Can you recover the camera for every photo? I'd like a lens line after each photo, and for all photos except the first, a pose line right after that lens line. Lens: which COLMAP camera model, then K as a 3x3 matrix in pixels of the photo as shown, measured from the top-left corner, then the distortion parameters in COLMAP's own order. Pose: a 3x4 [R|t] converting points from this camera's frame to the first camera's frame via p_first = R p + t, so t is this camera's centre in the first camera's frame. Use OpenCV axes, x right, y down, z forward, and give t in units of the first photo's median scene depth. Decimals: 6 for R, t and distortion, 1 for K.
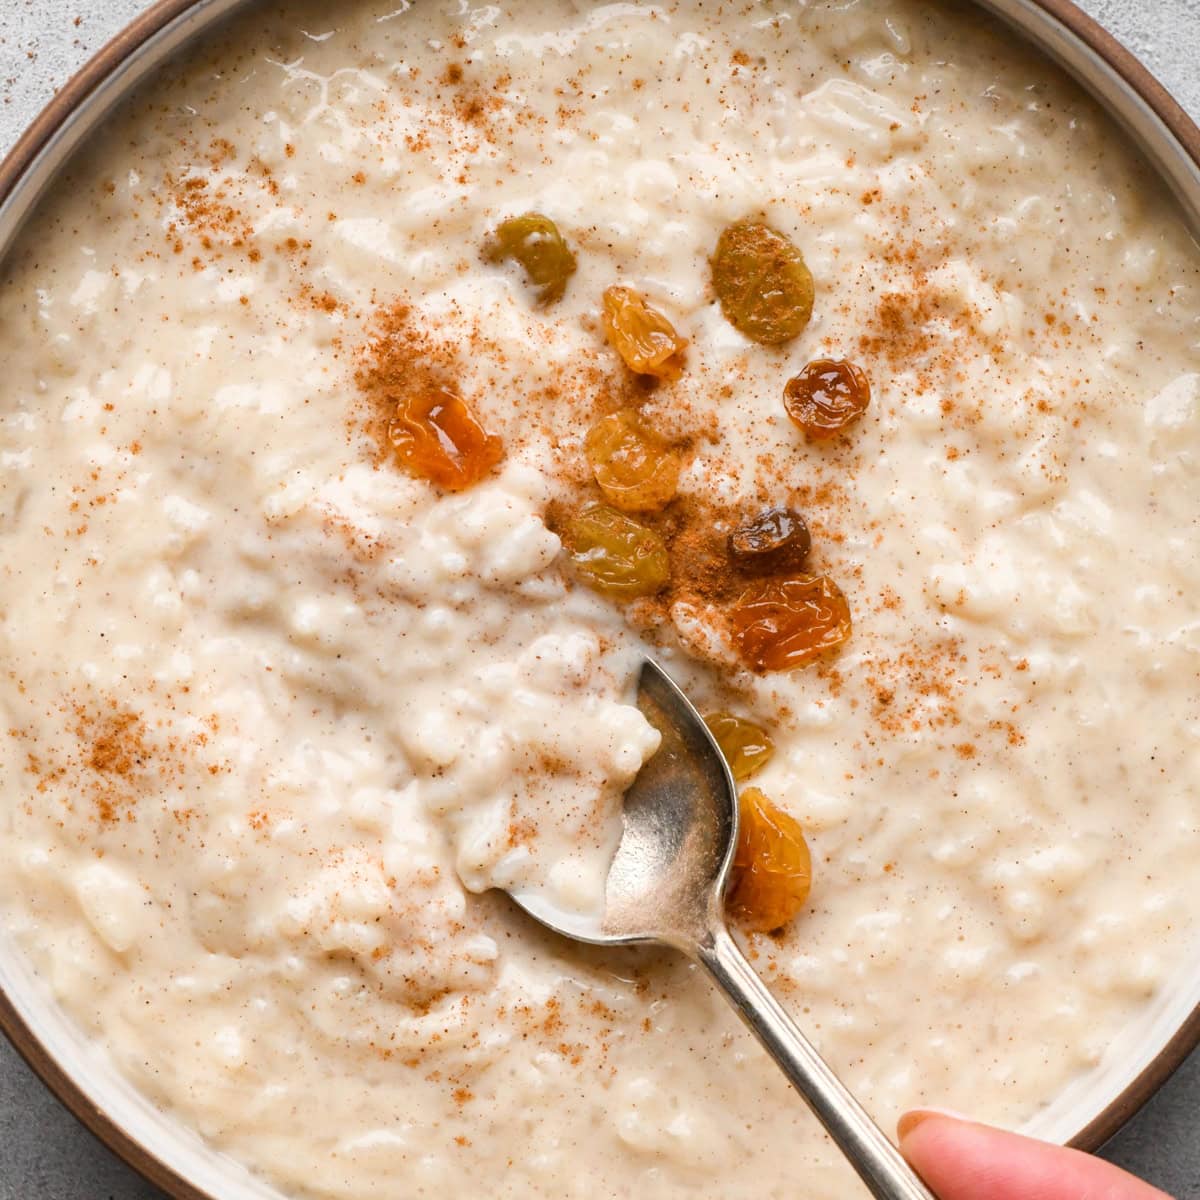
lens RADIAL K [[3370.4, 0, 653.6], [0, 3370.4, 599.3], [0, 0, 1]] dist [0.135239, -1.326094]
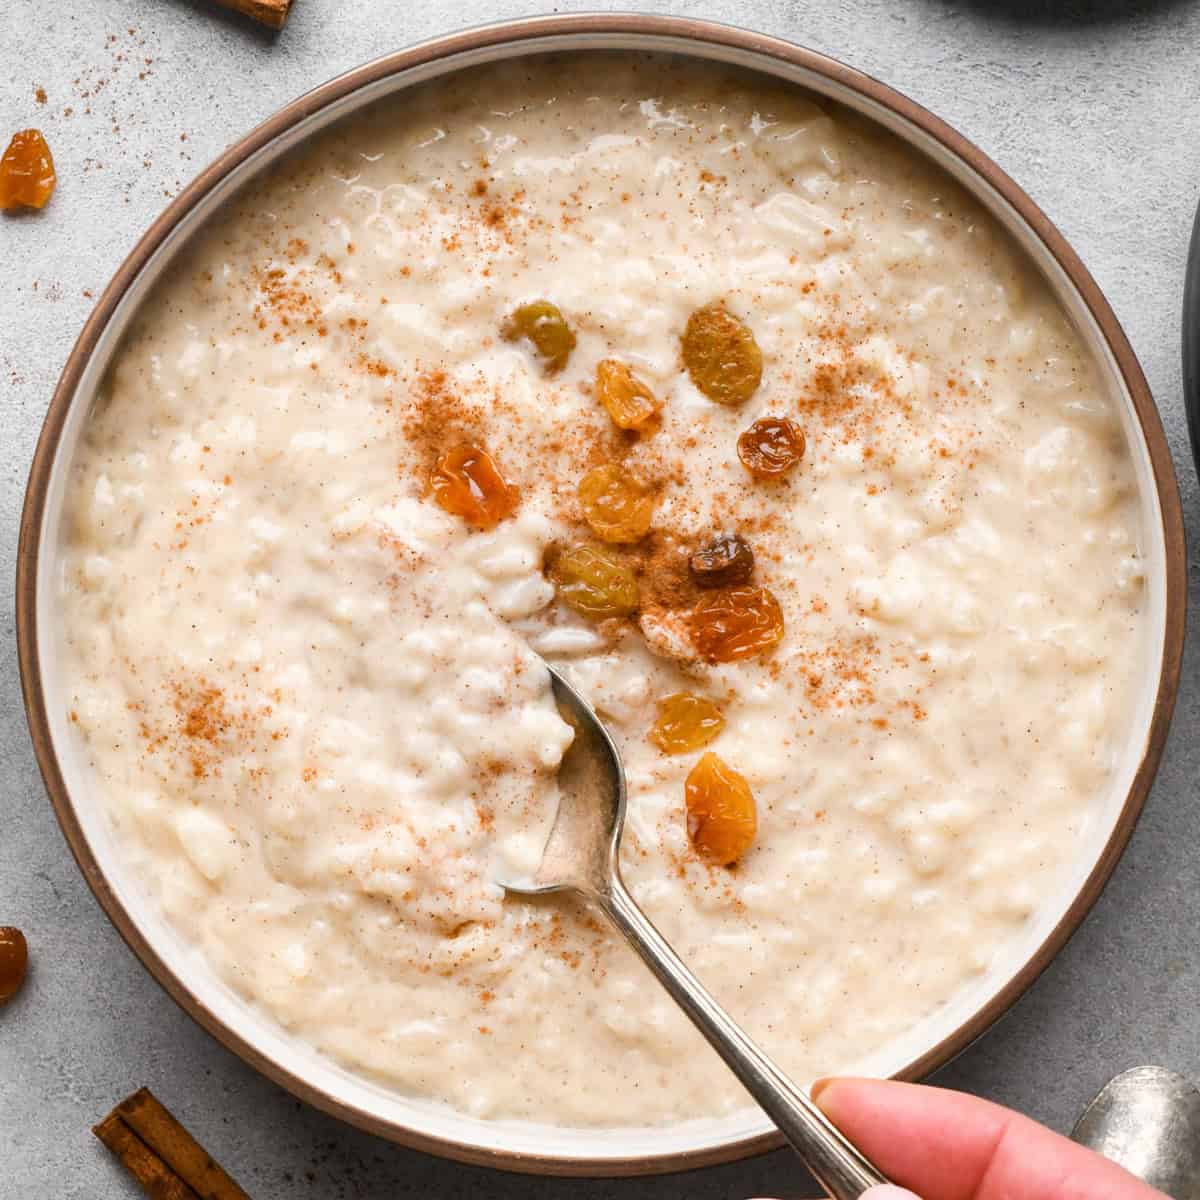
lens RADIAL K [[3370.4, 0, 653.6], [0, 3370.4, 599.3], [0, 0, 1]] dist [0.135239, -1.326094]
pose [[0.999958, 0.005516, -0.007353, 0.016146], [-0.005482, 0.999975, 0.004572, -0.007564], [0.007378, -0.004532, 0.999963, -0.268134]]
